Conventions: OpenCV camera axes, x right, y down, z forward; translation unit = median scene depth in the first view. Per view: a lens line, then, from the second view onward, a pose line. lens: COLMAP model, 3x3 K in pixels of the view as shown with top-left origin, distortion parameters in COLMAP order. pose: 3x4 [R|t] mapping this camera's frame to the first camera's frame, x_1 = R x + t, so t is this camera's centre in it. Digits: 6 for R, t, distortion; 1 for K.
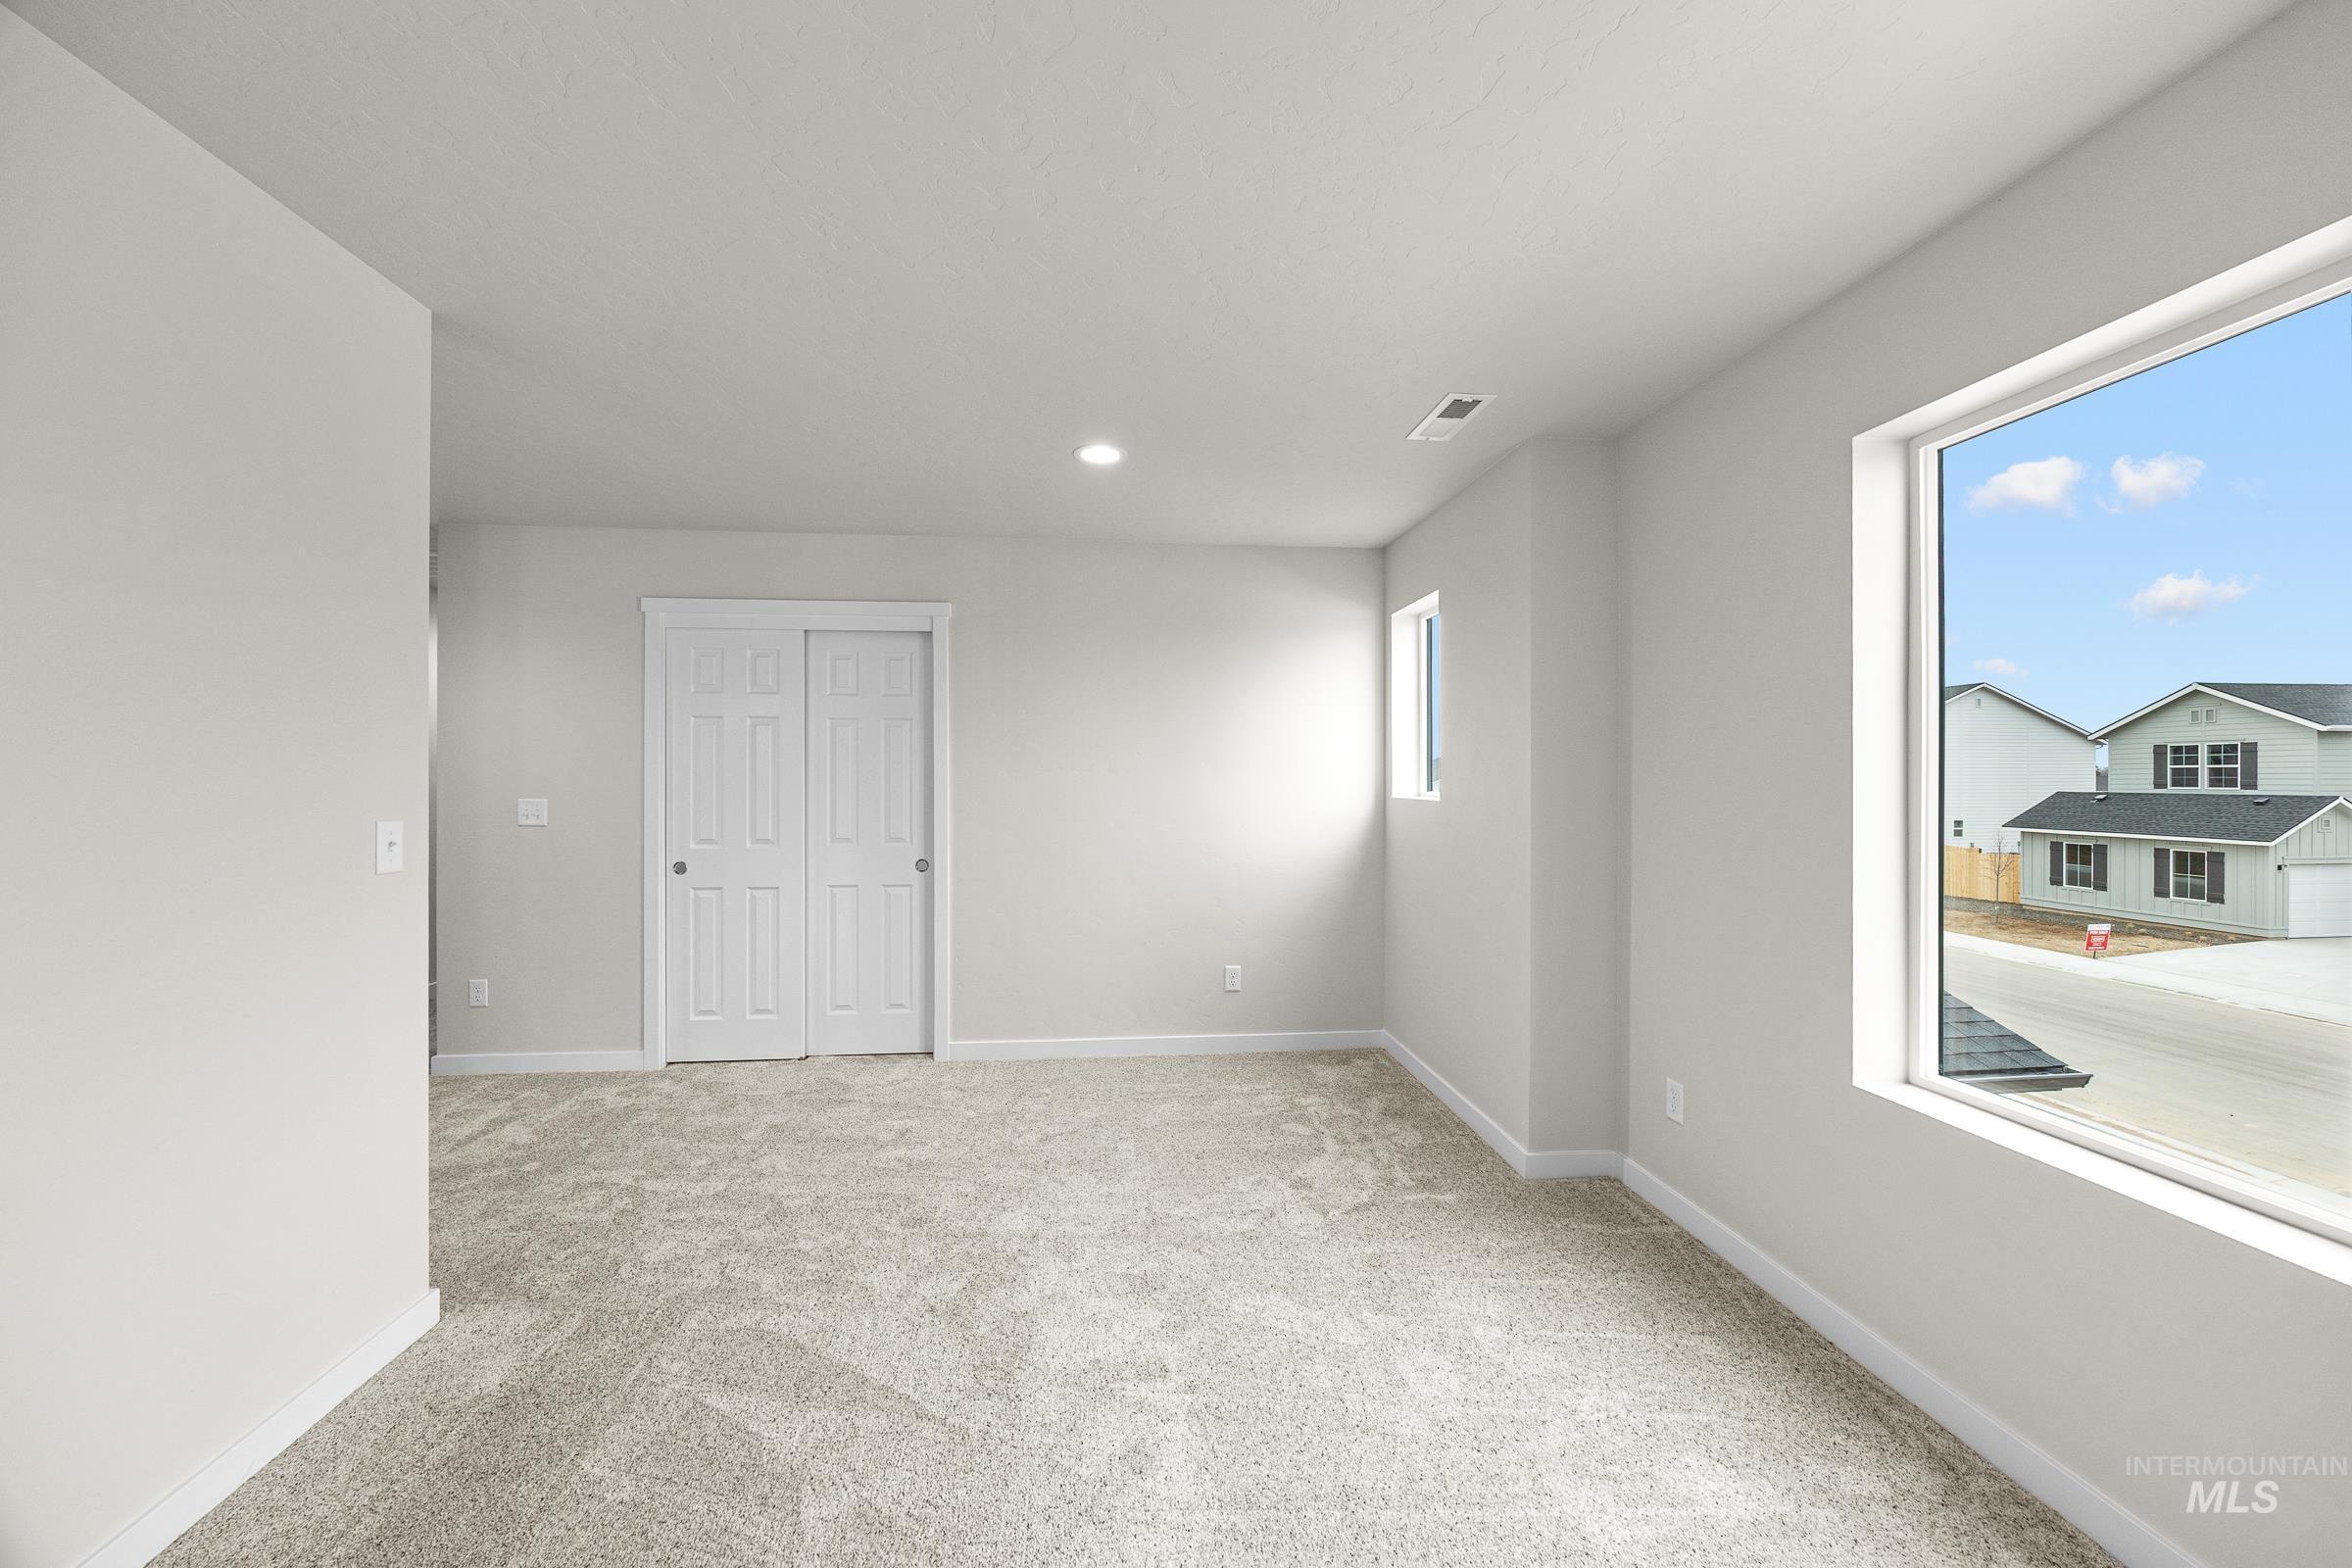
lens RADIAL K [[902.7, 0, 1176.0], [0, 902.7, 784.0], [0, 0, 1]] dist [-0.000878, 0.000111]
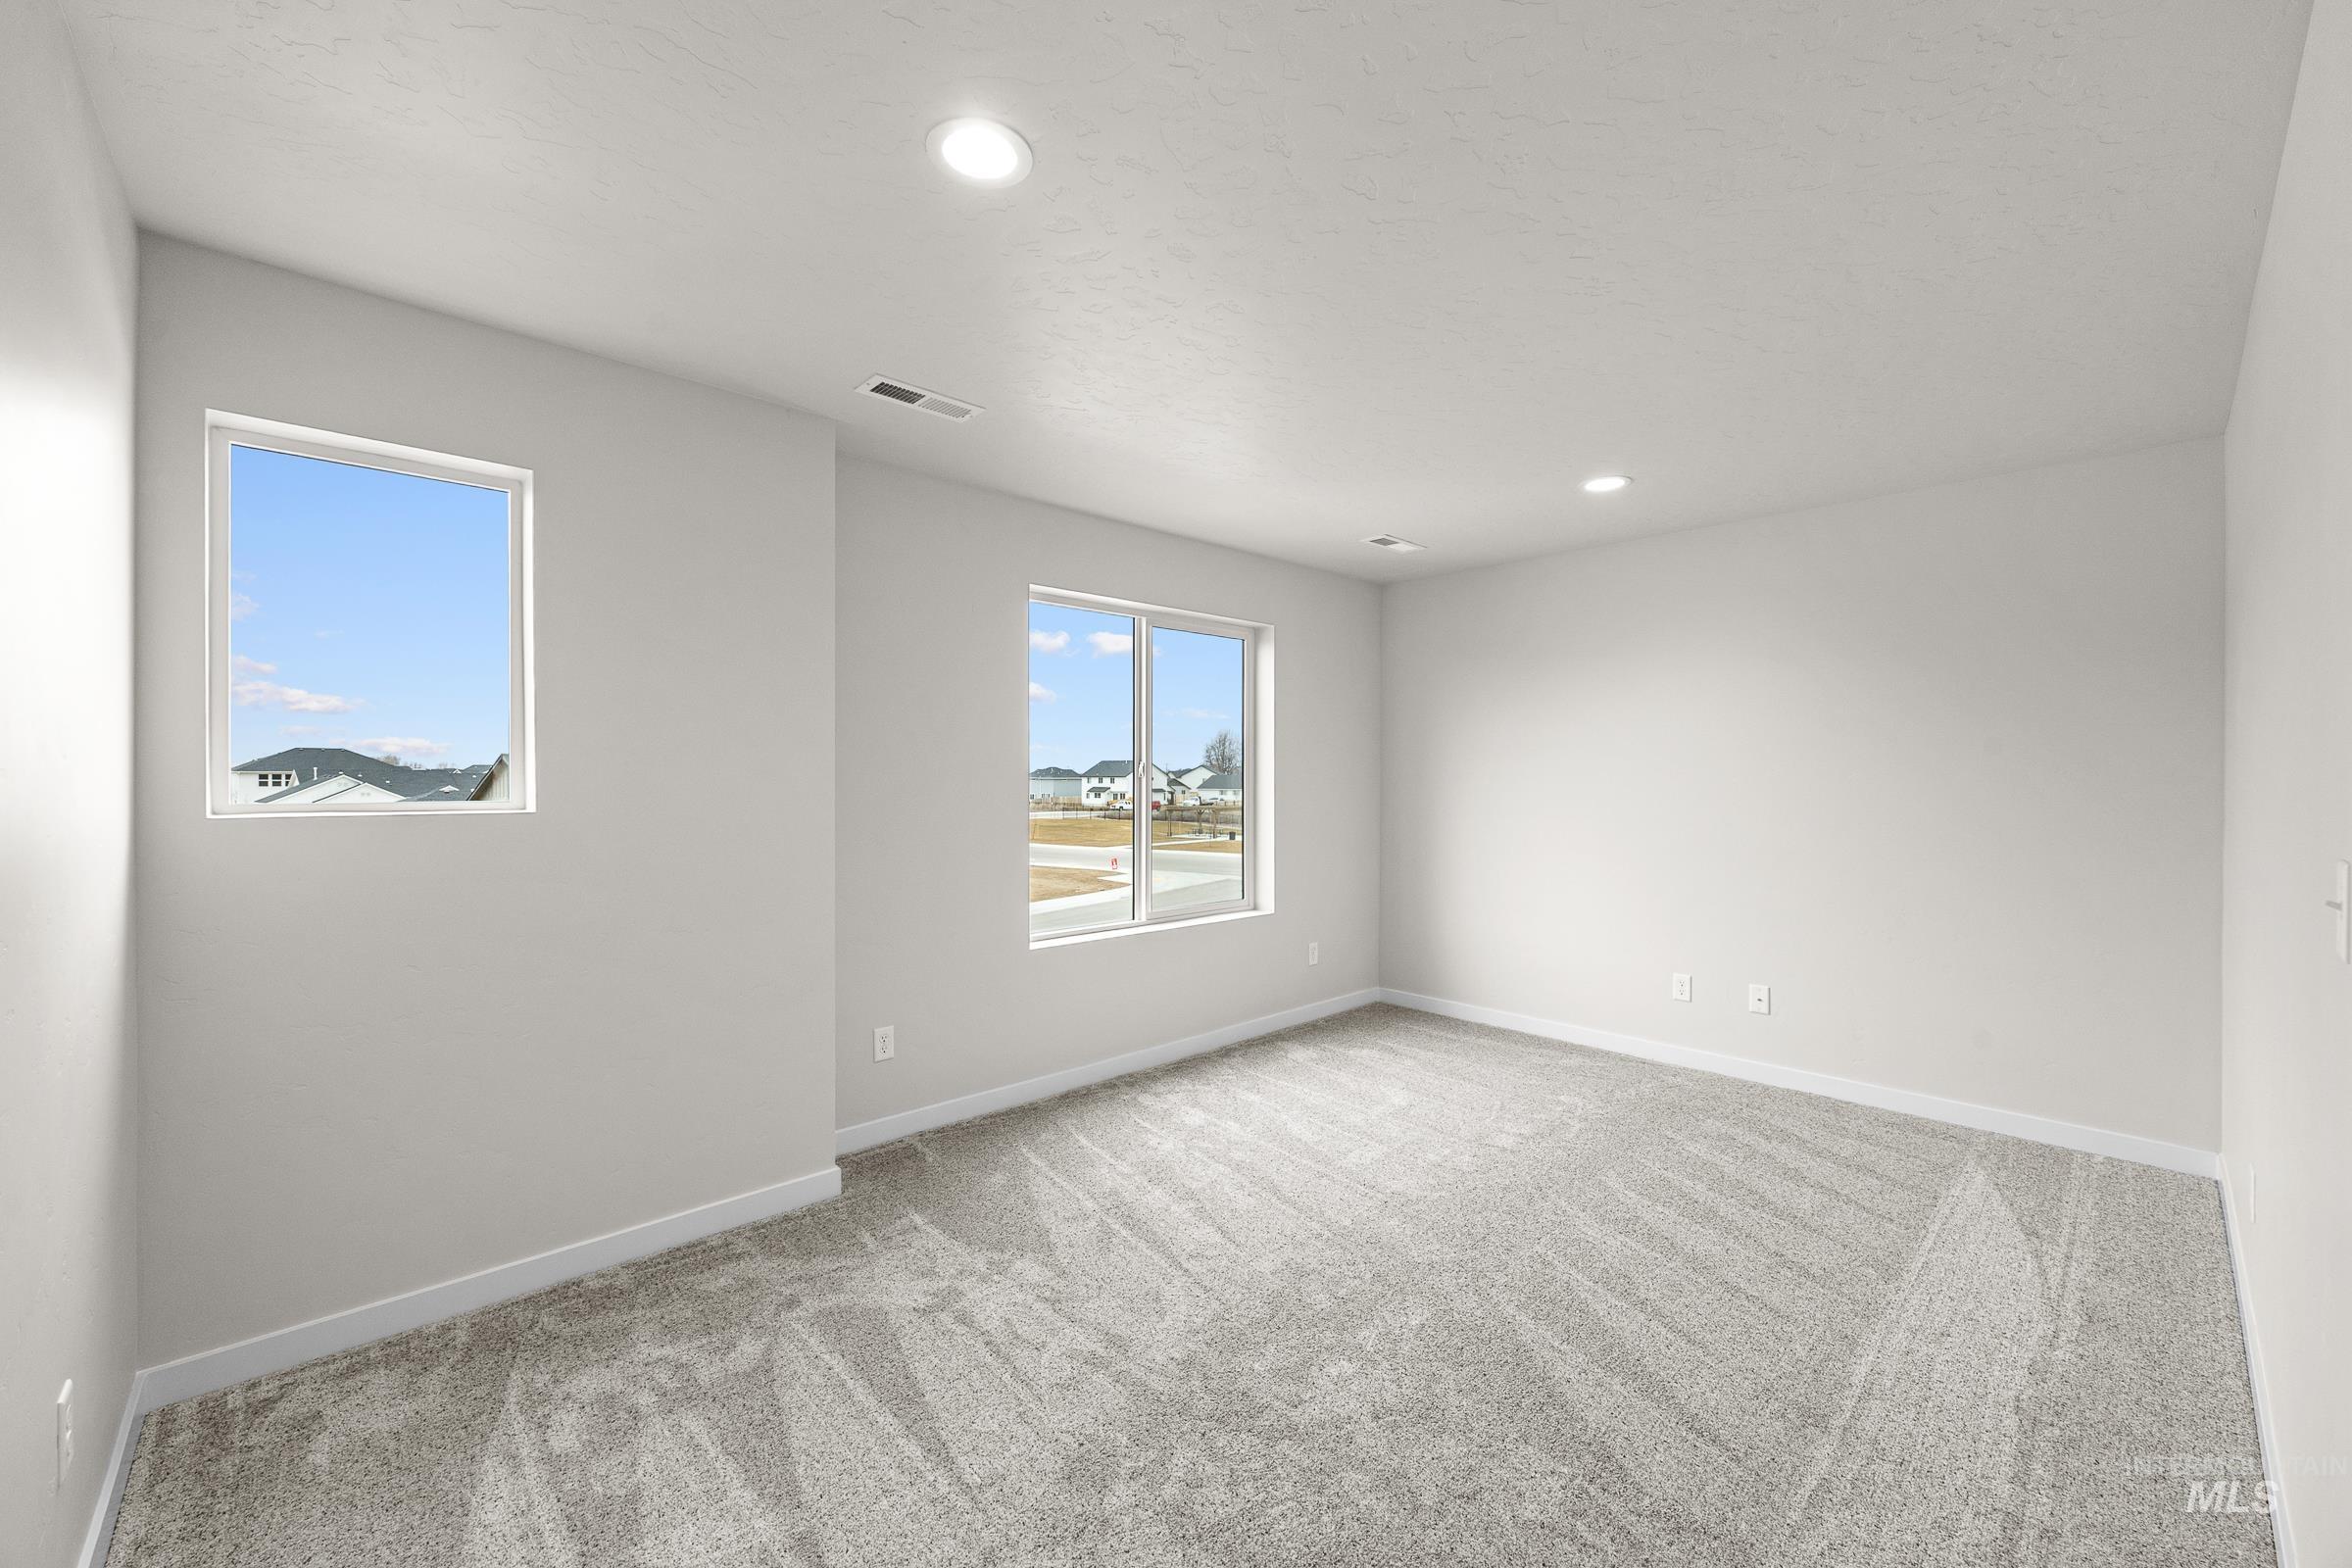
lens RADIAL K [[902.7, 0, 1176.0], [0, 902.7, 784.0], [0, 0, 1]] dist [-0.000878, 0.000111]
pose [[-0.578245, -0.002615, 0.815859, -0.646788], [0.019262, 0.999672, 0.016857, -0.007551], [-0.815636, 0.025463, -0.578005, 1.355586]]
